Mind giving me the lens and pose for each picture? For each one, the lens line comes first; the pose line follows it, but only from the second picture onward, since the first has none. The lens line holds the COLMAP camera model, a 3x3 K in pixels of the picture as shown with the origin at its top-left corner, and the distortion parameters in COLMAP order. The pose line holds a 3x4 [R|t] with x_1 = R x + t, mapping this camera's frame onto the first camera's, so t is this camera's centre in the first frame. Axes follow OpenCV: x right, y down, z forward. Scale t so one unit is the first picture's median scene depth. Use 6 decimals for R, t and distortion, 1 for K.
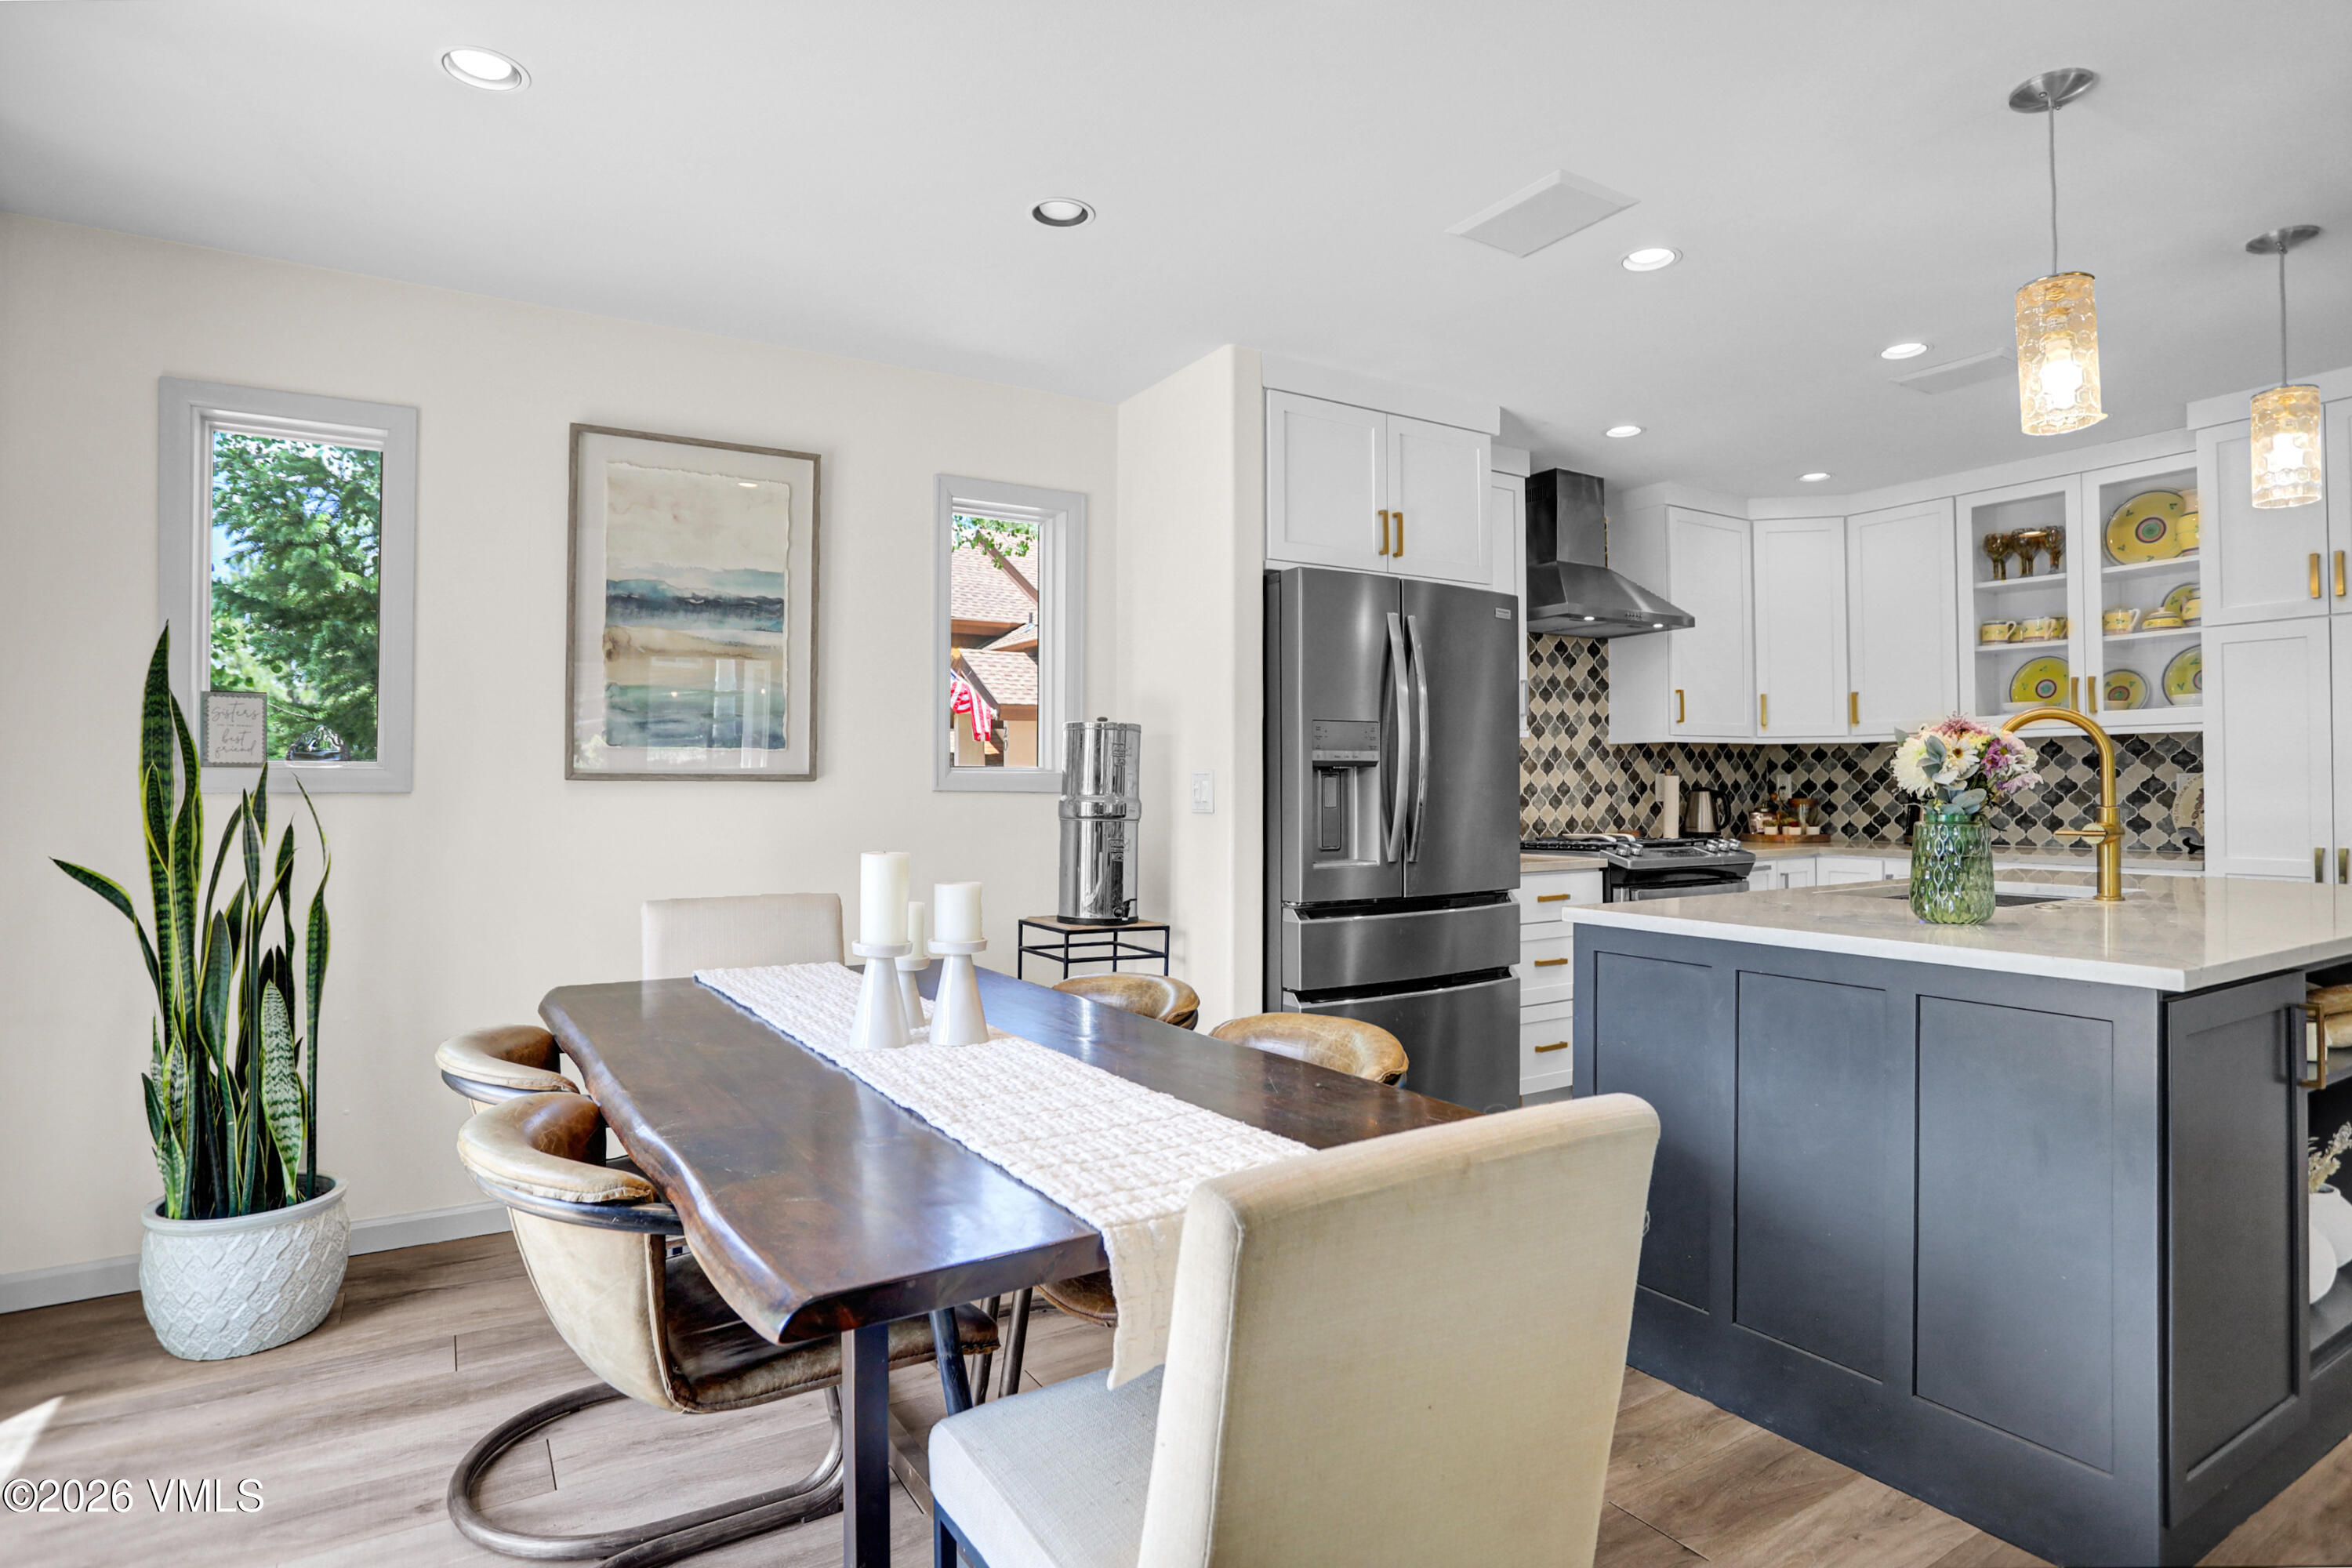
lens RADIAL K [[1231.6, 0, 1184.7], [0, 1231.6, 772.9], [0, 0, 1]] dist [-0.057935, 0.002034]
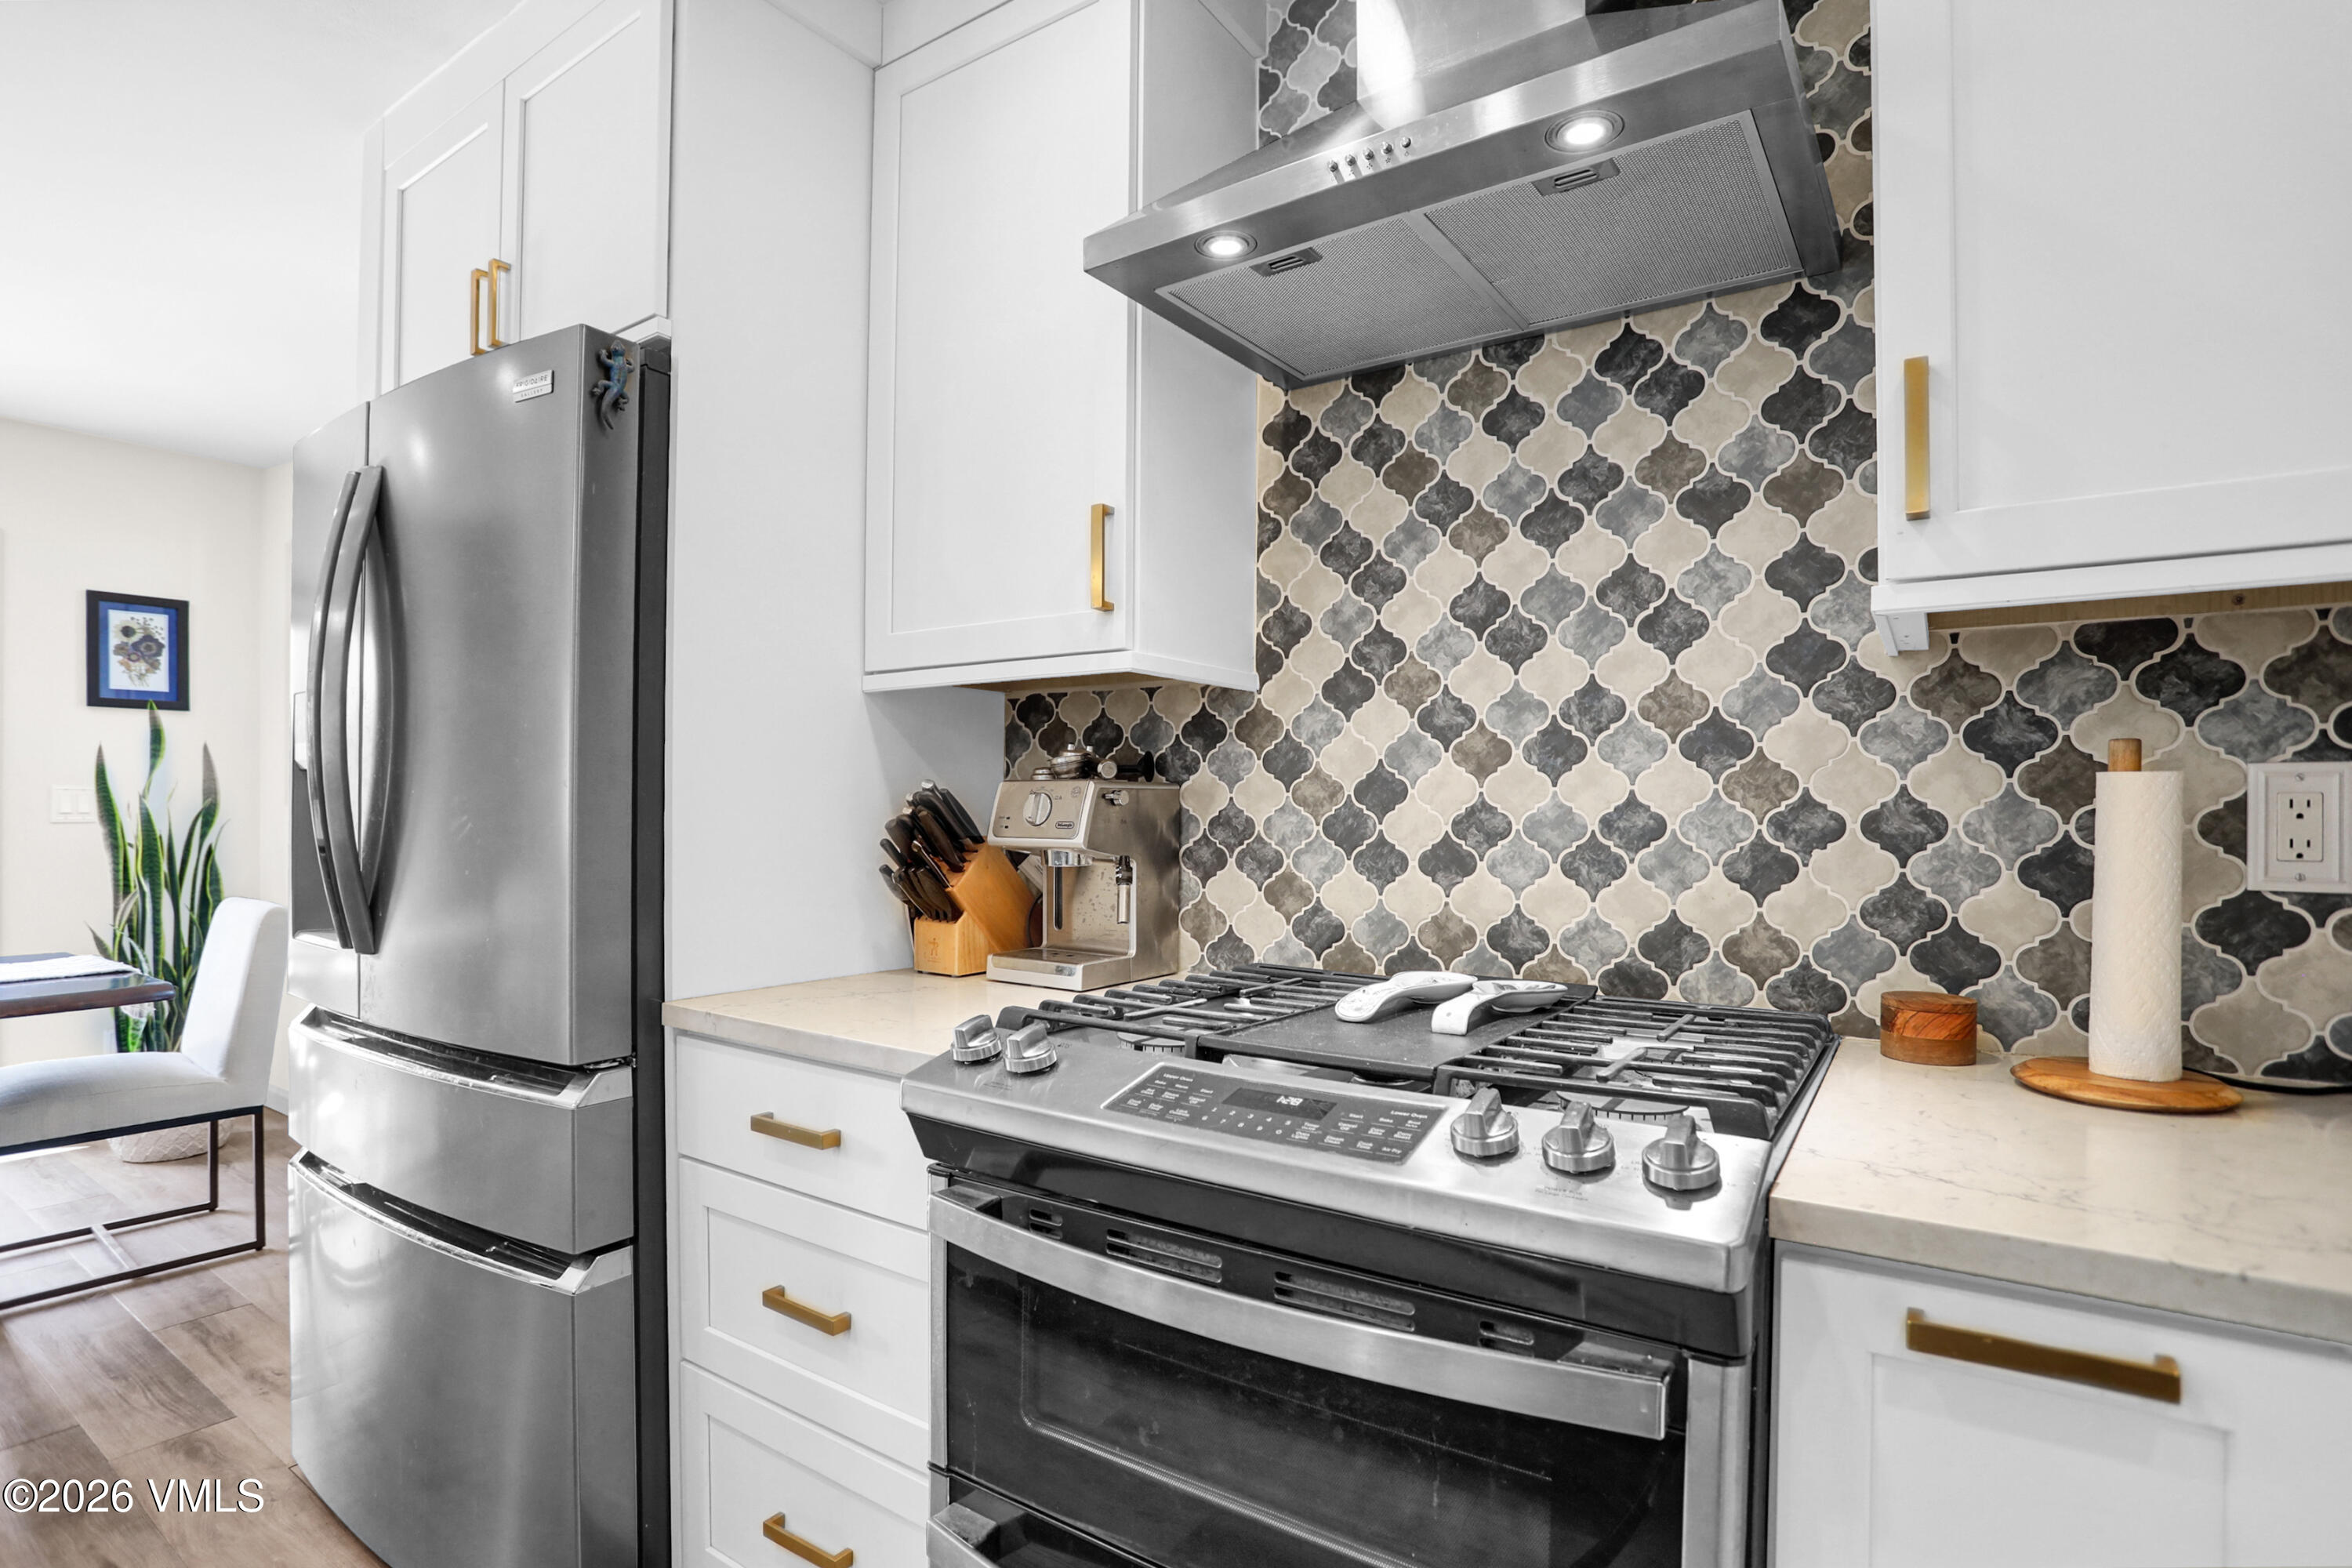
lens RADIAL K [[1195.8, 0, 1169.2], [0, 1195.8, 801.8], [0, 0, 1]] dist [-0.057059, 0.002799]
pose [[0.396228, -0.000479, -0.918152, 0.571567], [0.003941, 0.999992, 0.001179, 0.007458], [0.918144, -0.004086, 0.396226, 0.844328]]
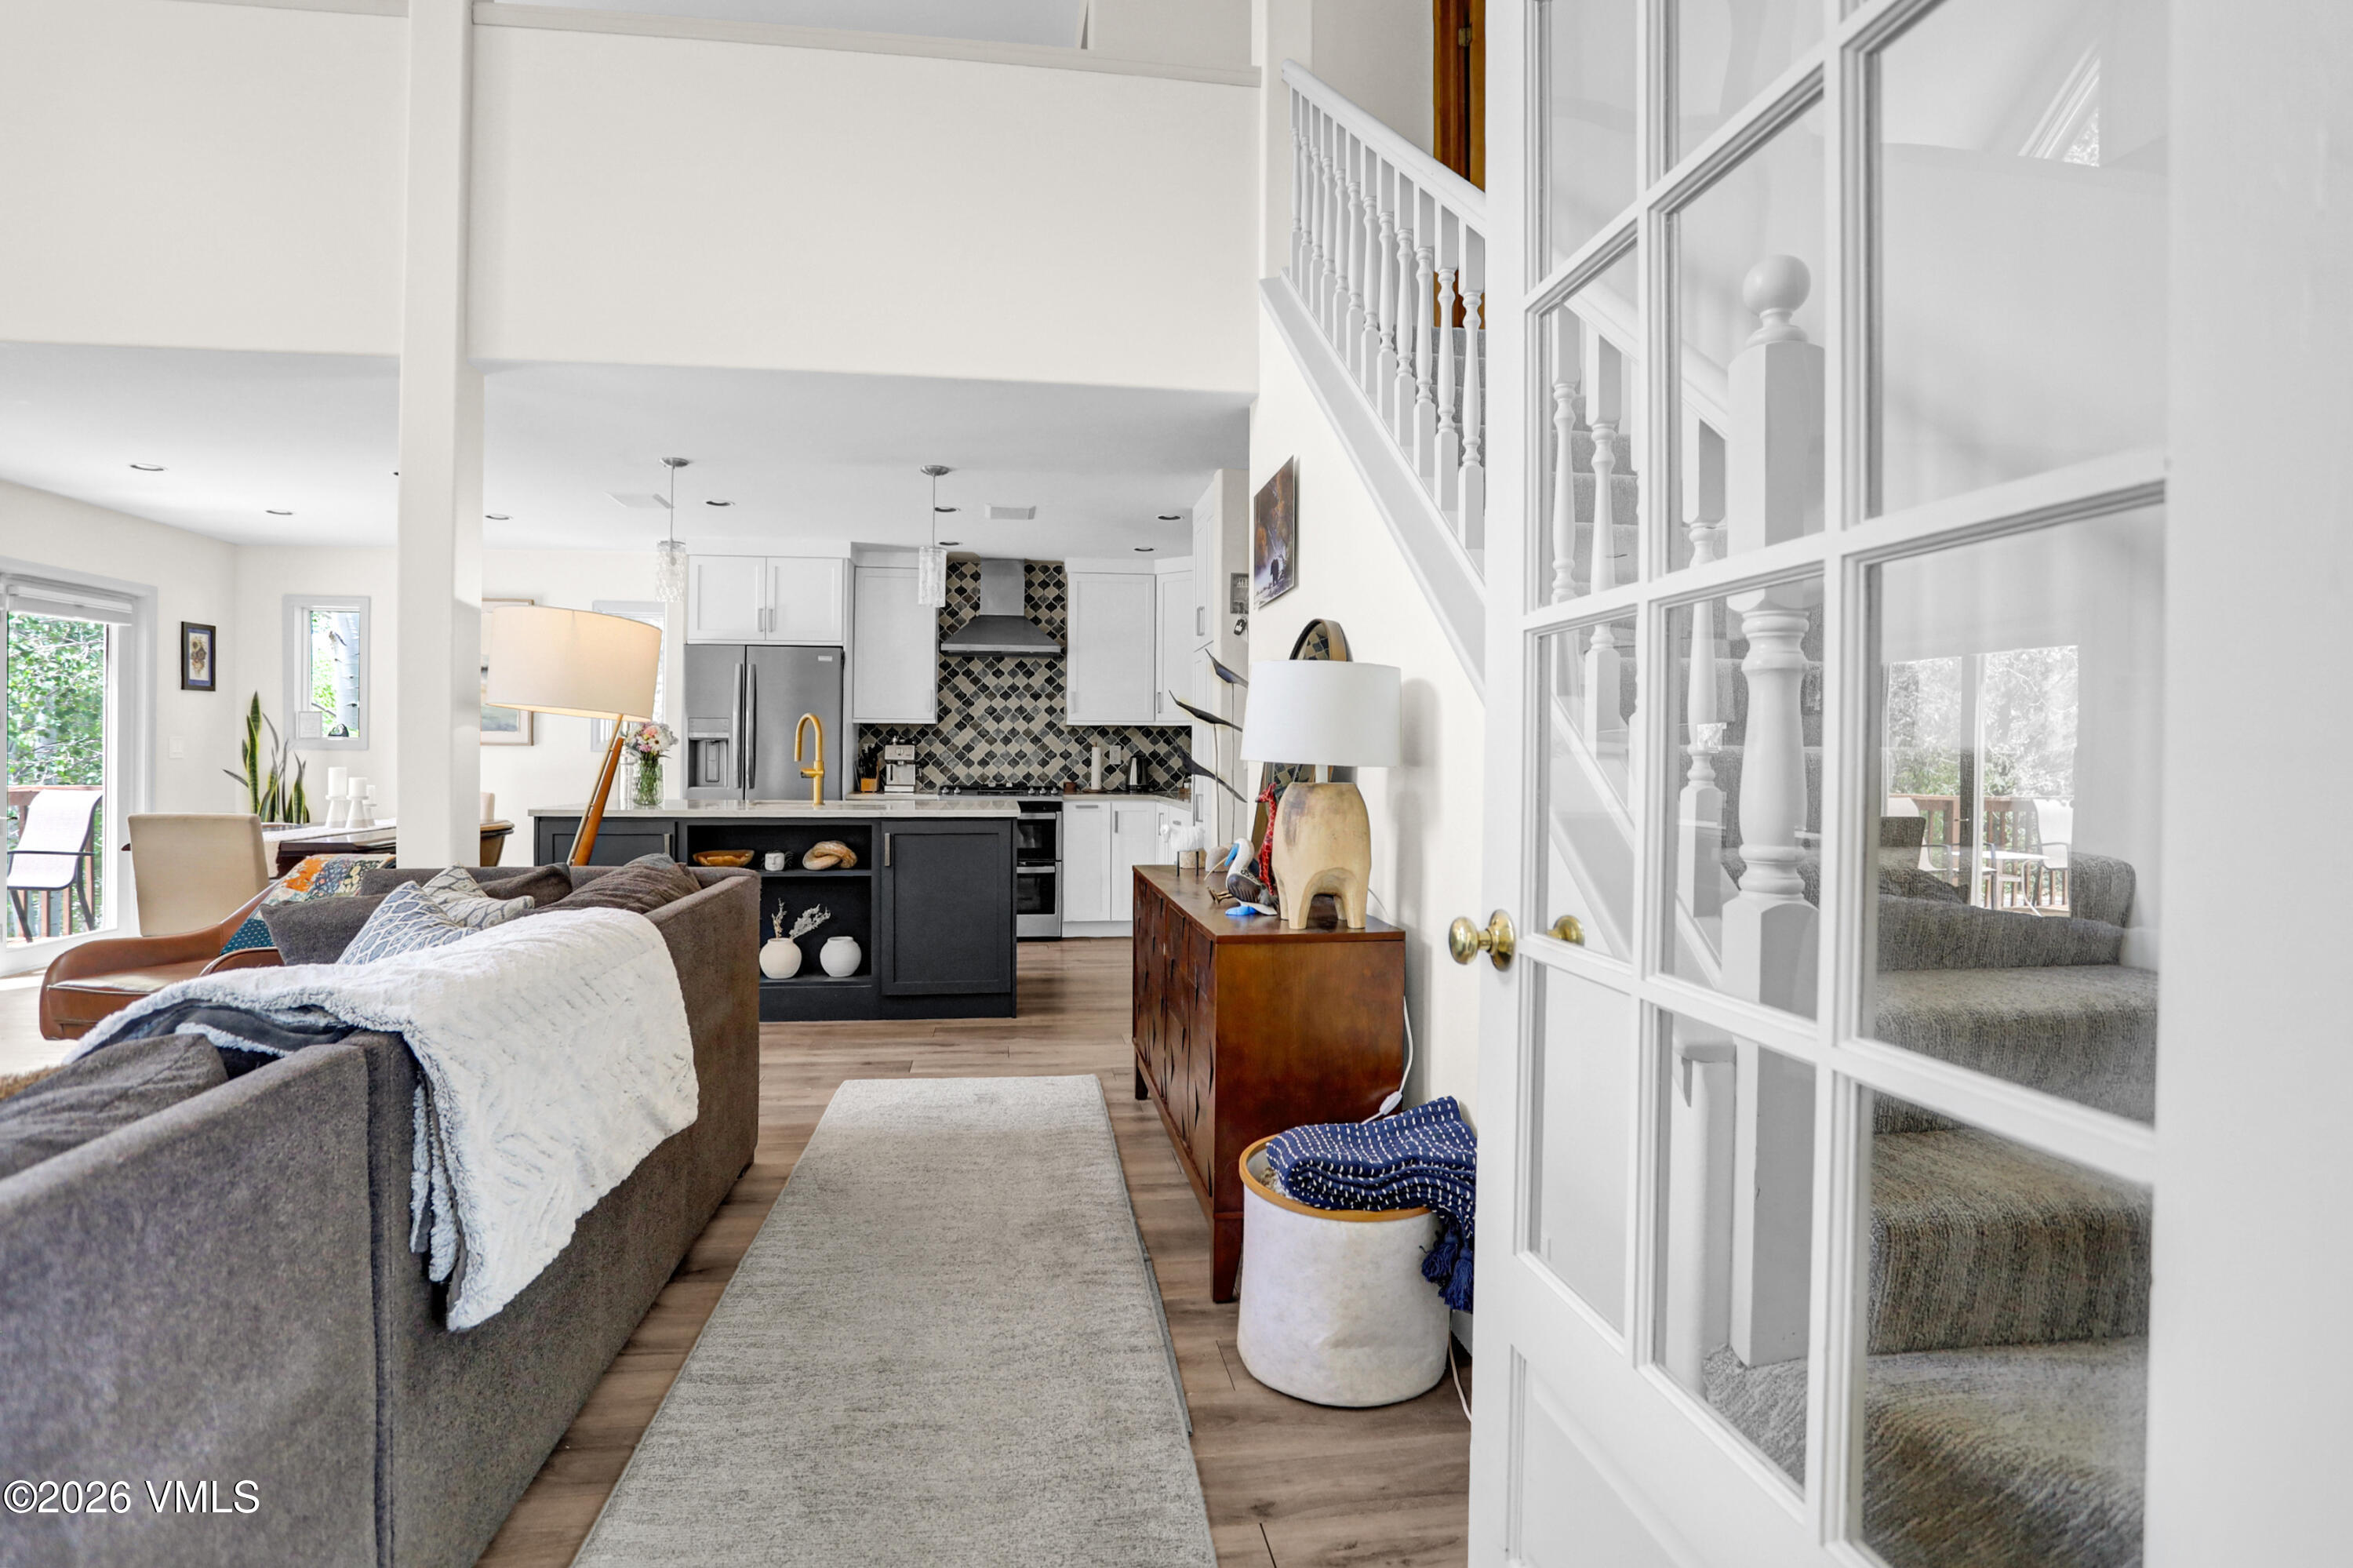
lens RADIAL K [[1180.8, 0, 1180.3], [0, 1180.8, 760.2], [0, 0, 1]] dist [-0.060319, 0.022497]
pose [[0.922864, 0.011067, -0.384966, 1.174691], [-0.005270, 0.999856, 0.016111, -0.005867], [0.385089, -0.012840, 0.922790, -0.356829]]
